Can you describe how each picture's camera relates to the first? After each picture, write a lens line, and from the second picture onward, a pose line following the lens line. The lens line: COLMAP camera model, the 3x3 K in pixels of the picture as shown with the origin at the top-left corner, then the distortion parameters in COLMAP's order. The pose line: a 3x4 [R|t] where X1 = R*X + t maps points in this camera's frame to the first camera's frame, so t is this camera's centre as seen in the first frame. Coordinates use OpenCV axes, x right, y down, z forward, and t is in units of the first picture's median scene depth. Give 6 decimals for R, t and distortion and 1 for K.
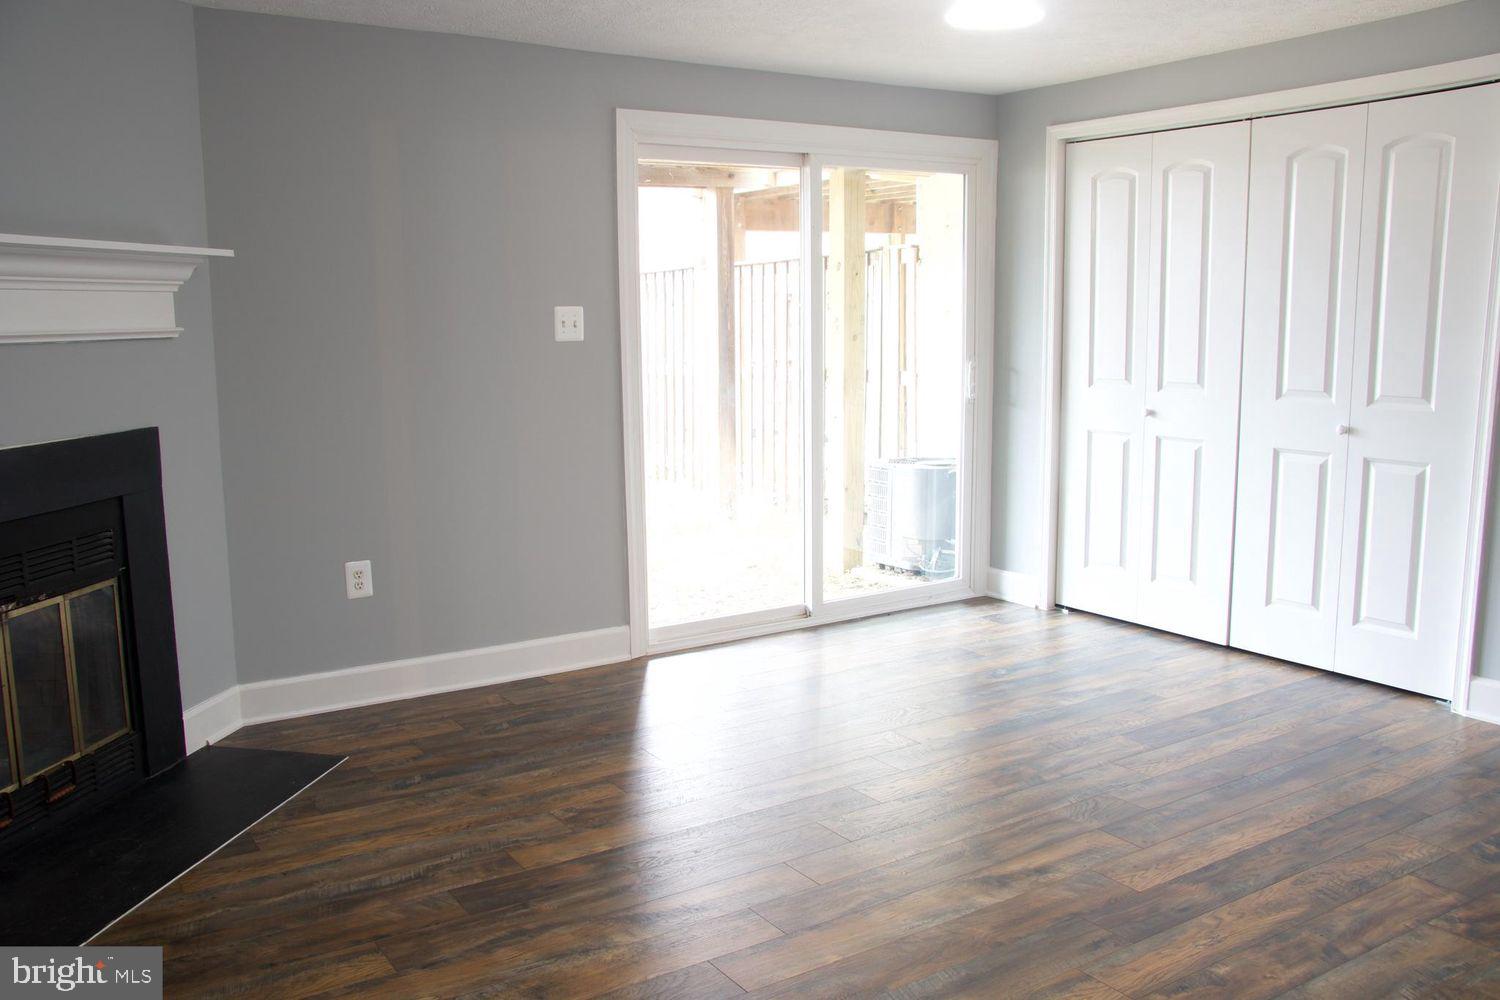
lens RADIAL K [[1290.3, 0, 750.0], [0, 1290.3, 500.0], [0, 0, 1]] dist [-0.148878, 0.168372]
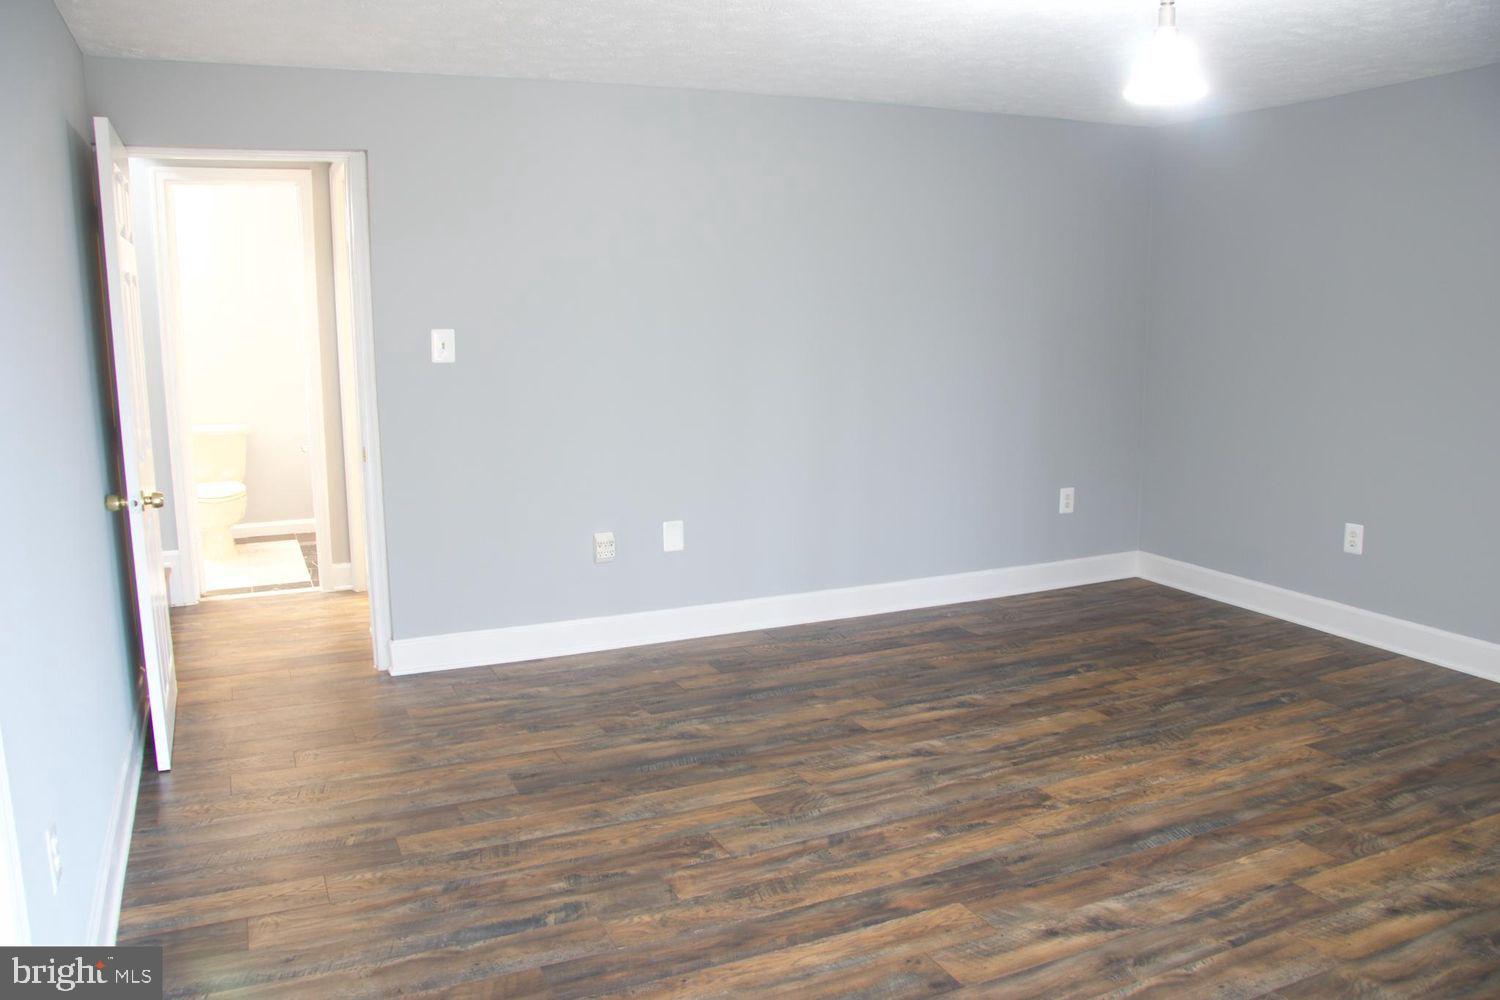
lens RADIAL K [[1185.6, 0, 750.0], [0, 1185.6, 500.0], [0, 0, 1]] dist [-0.143500, 0.159535]
pose [[-0.989053, -0.003257, 0.147528, 0.283572], [0.041616, 0.953019, 0.300038, -0.247677], [-0.141574, 0.302893, -0.942450, 1.523943]]
